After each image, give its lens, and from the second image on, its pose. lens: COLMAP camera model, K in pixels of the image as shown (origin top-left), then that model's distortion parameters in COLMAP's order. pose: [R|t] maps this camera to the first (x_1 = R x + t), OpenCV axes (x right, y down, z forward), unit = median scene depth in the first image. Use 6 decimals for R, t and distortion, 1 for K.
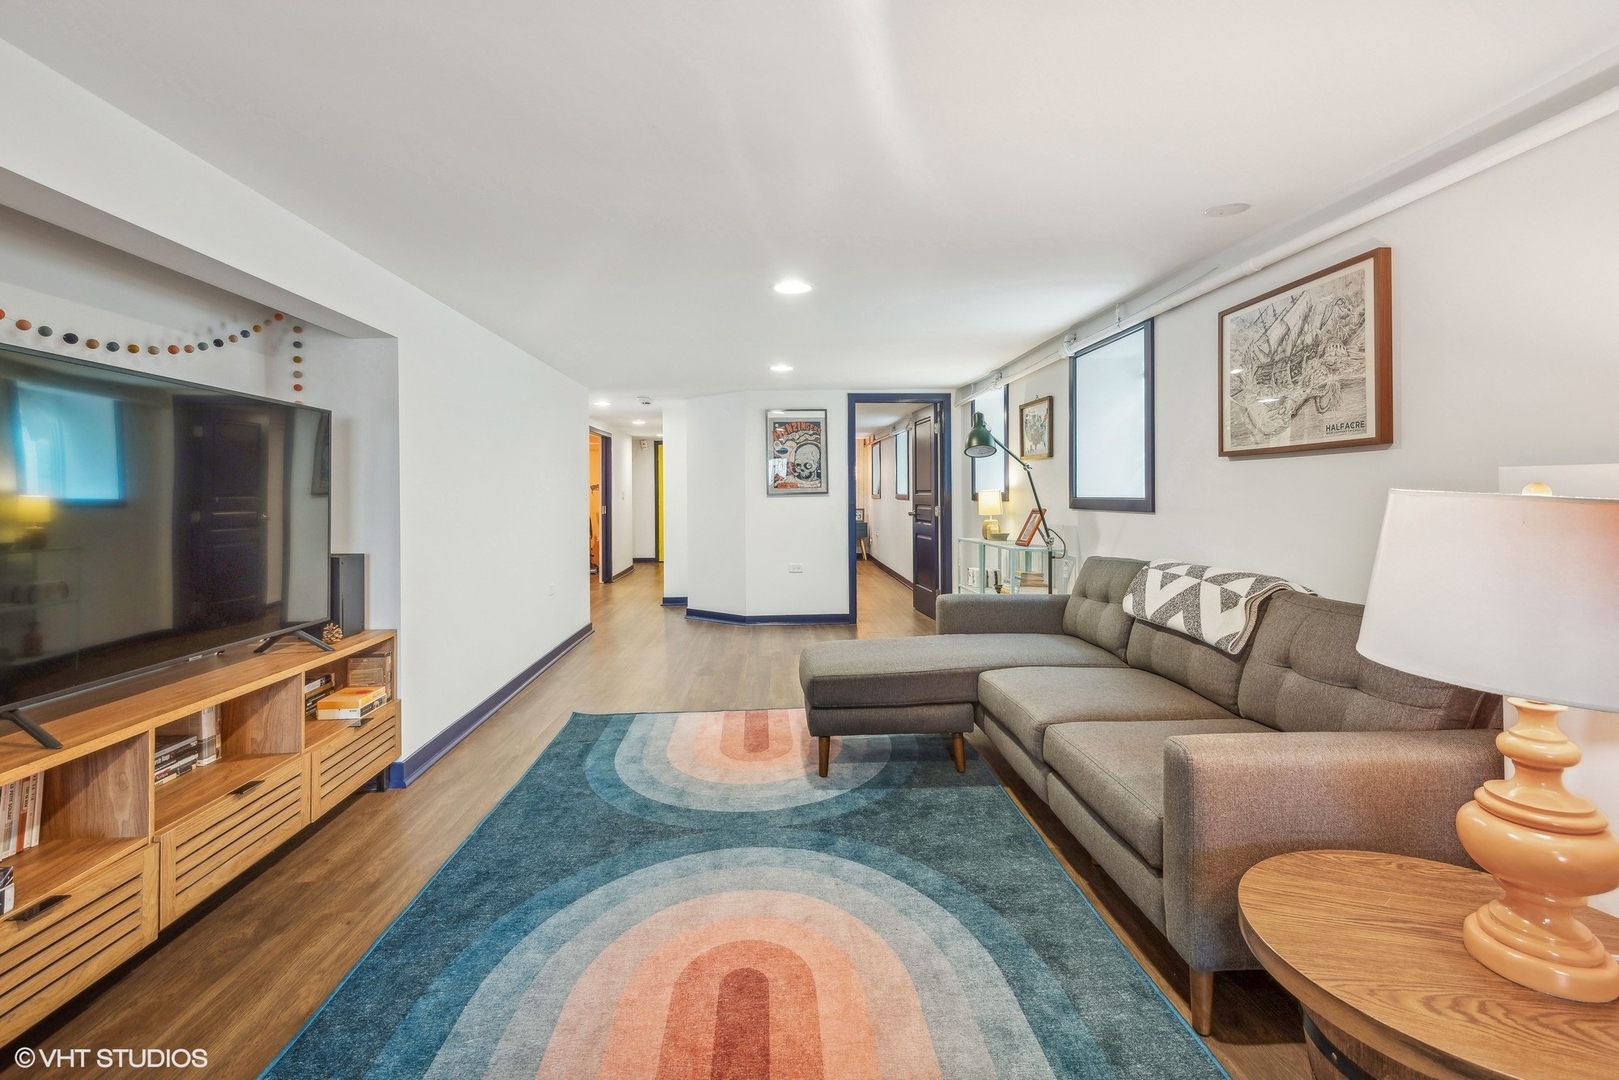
lens RADIAL K [[752.1, 0, 806.4], [0, 752.1, 501.7], [0, 0, 1]] dist [0.037917, -0.024751]
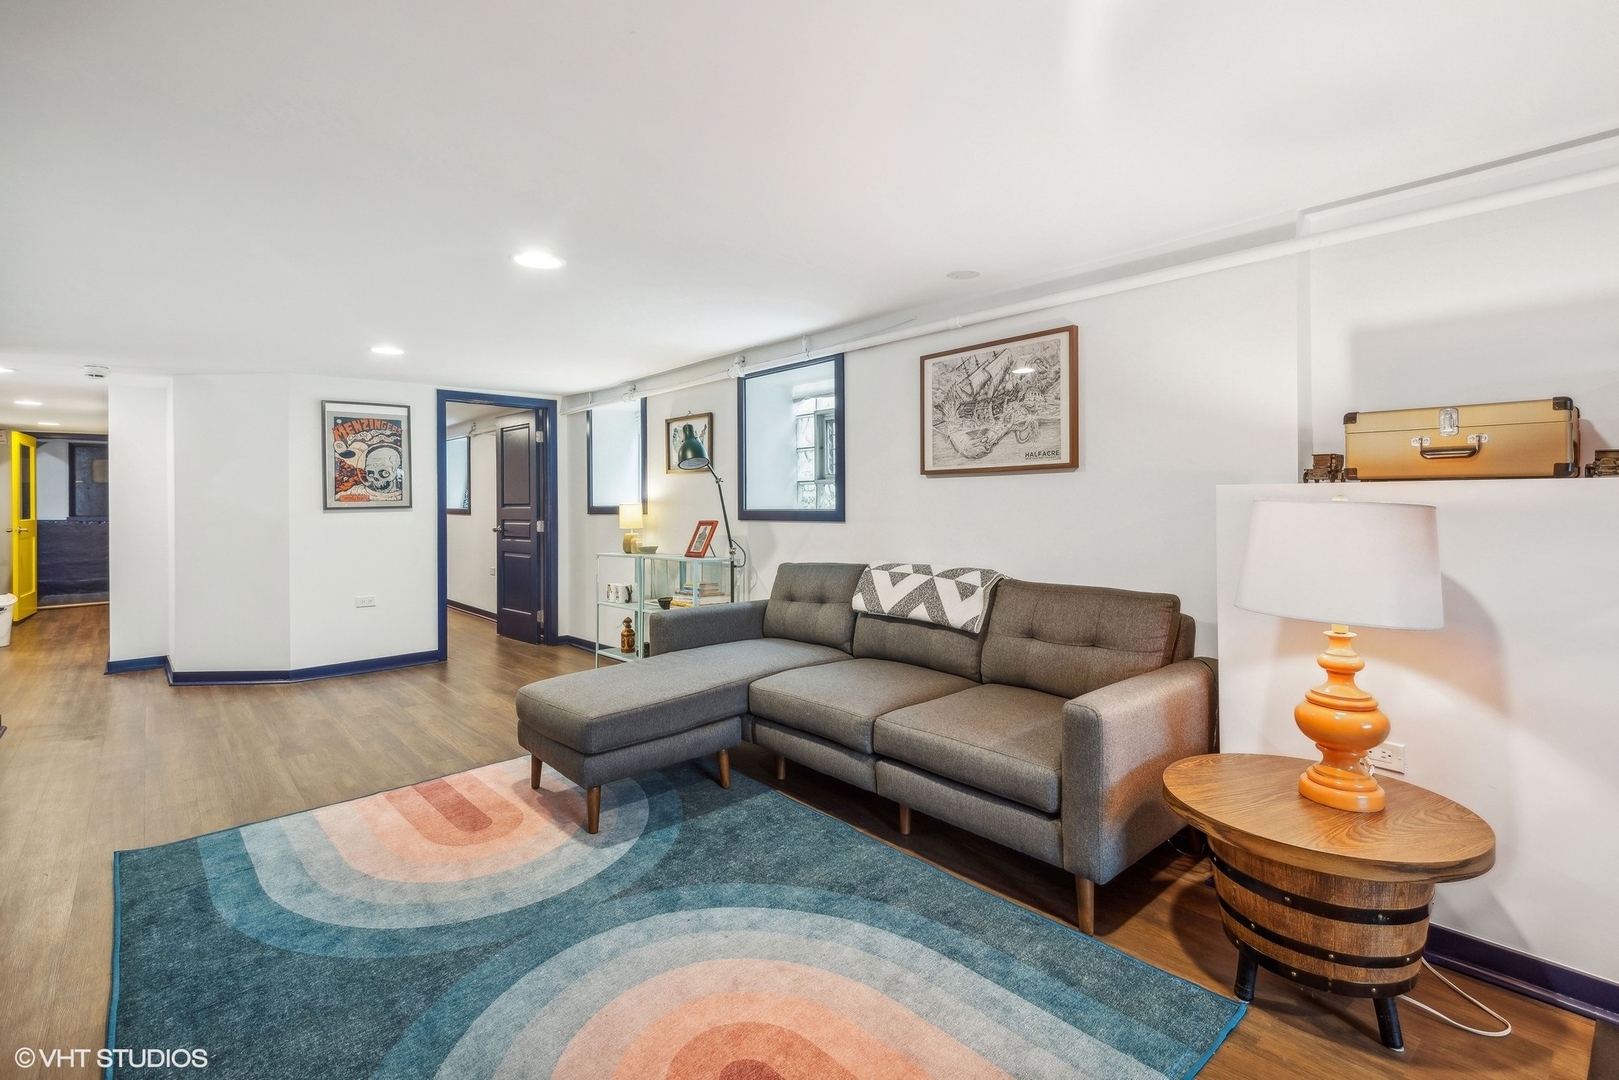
lens RADIAL K [[743.1, 0, 809.6], [0, 743.1, 511.6], [0, 0, 1]] dist [0.038838, -0.023740]
pose [[0.775685, -0.007275, 0.631078, -0.387001], [0.011505, 0.999930, -0.002615, 0.001271], [-0.631015, 0.009289, 0.775715, 0.208137]]
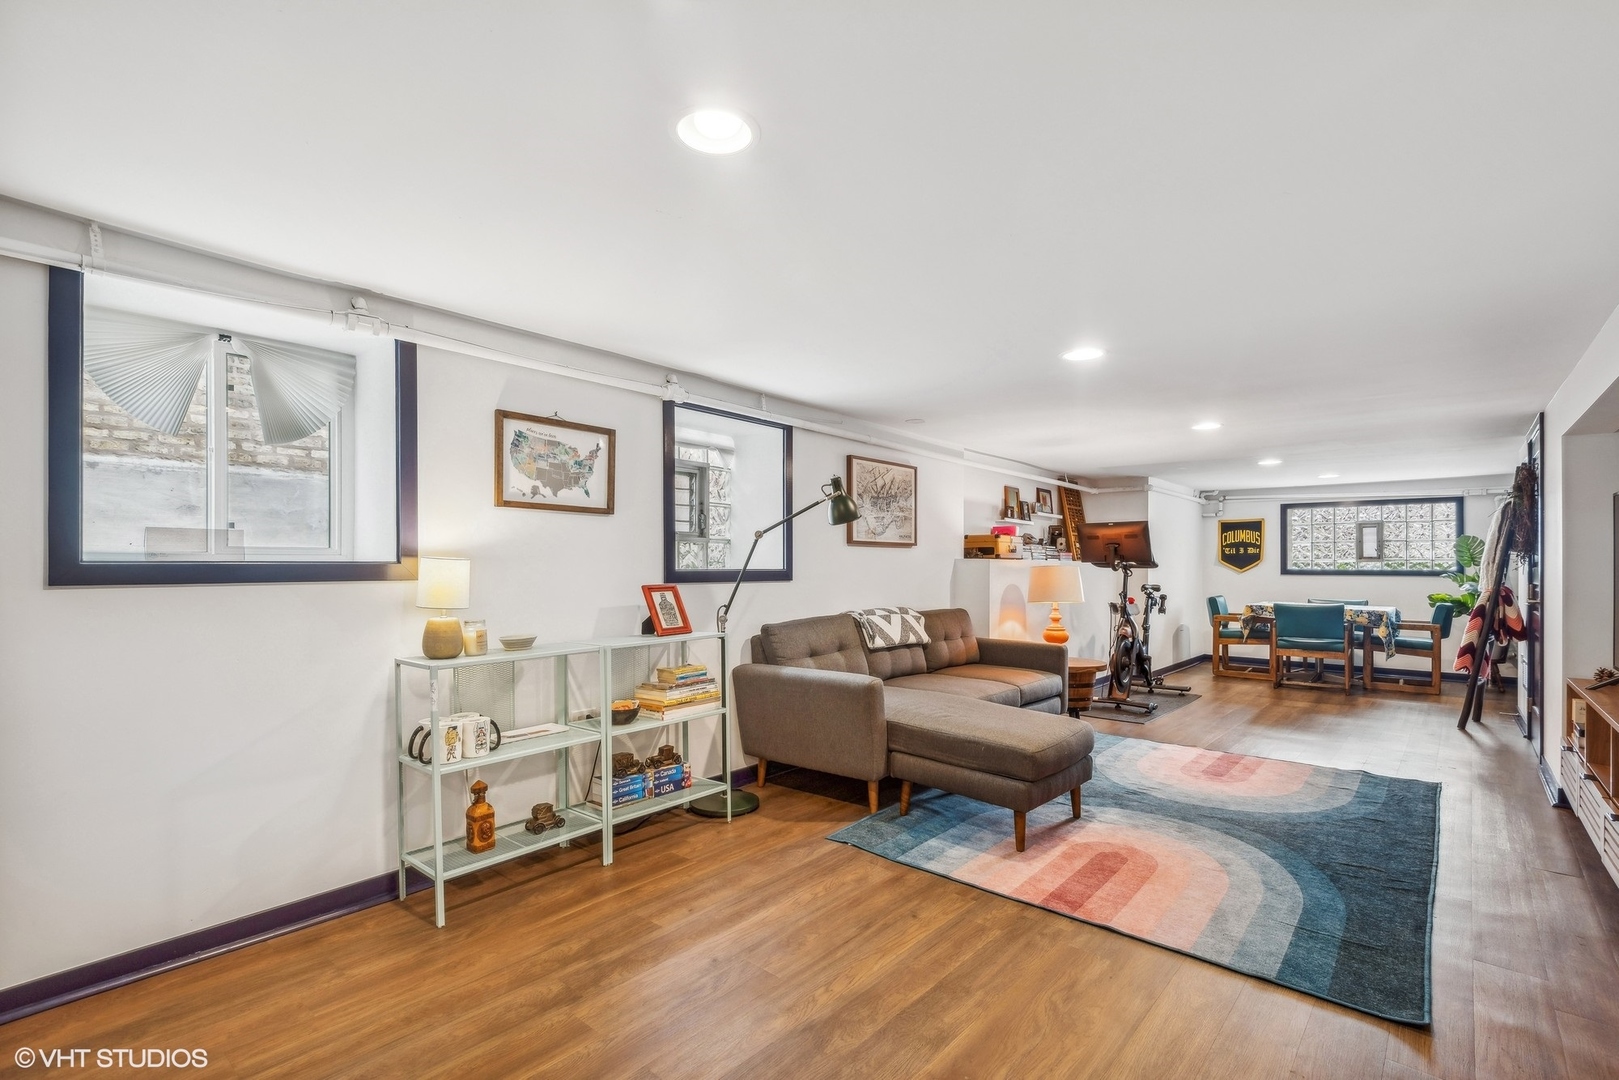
lens RADIAL K [[757.9, 0, 809.9], [0, 757.9, 561.0], [0, 0, 1]] dist [0.039940, -0.024563]
pose [[-0.734030, 0.009446, 0.679051, -0.545184], [0.009142, 0.999950, -0.004028, -0.016815], [-0.679056, 0.003251, -0.734080, 2.494068]]
